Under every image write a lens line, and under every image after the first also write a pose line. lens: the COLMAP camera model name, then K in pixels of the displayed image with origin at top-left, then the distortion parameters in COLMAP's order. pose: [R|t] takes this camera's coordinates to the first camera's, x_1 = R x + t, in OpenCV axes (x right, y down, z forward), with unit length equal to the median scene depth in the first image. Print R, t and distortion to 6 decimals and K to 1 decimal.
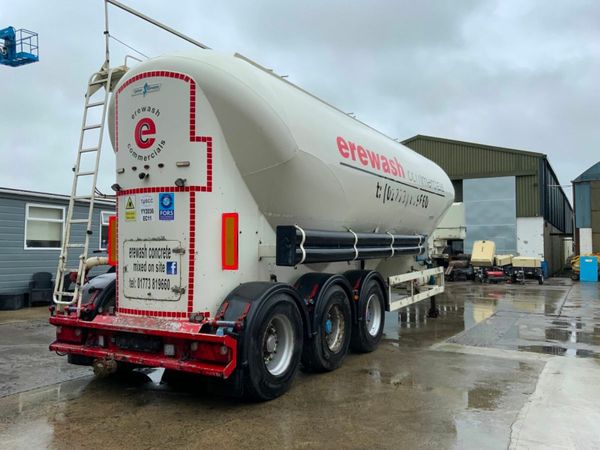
lens RADIAL K [[498.5, 0, 300.0], [0, 498.5, 225.0], [0, 0, 1]] dist [0.122205, -0.261812]
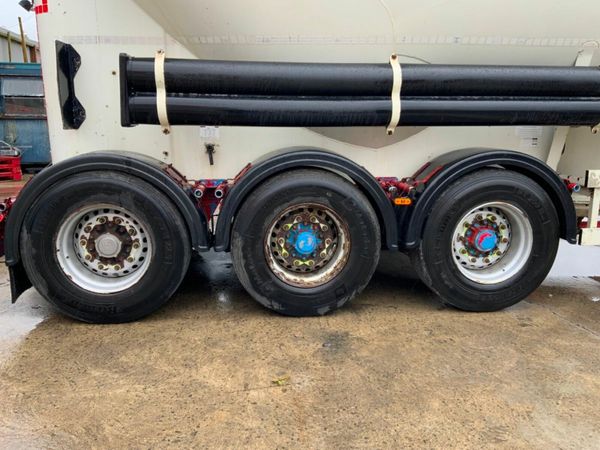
lens RADIAL K [[498.5, 0, 300.0], [0, 498.5, 225.0], [0, 0, 1]] dist [0.122205, -0.261812]
pose [[0.583956, 0.189268, -0.789413, 0.477522], [0.024778, 0.967832, 0.250374, 0.040822], [0.811407, -0.165768, 0.560482, 0.659298]]
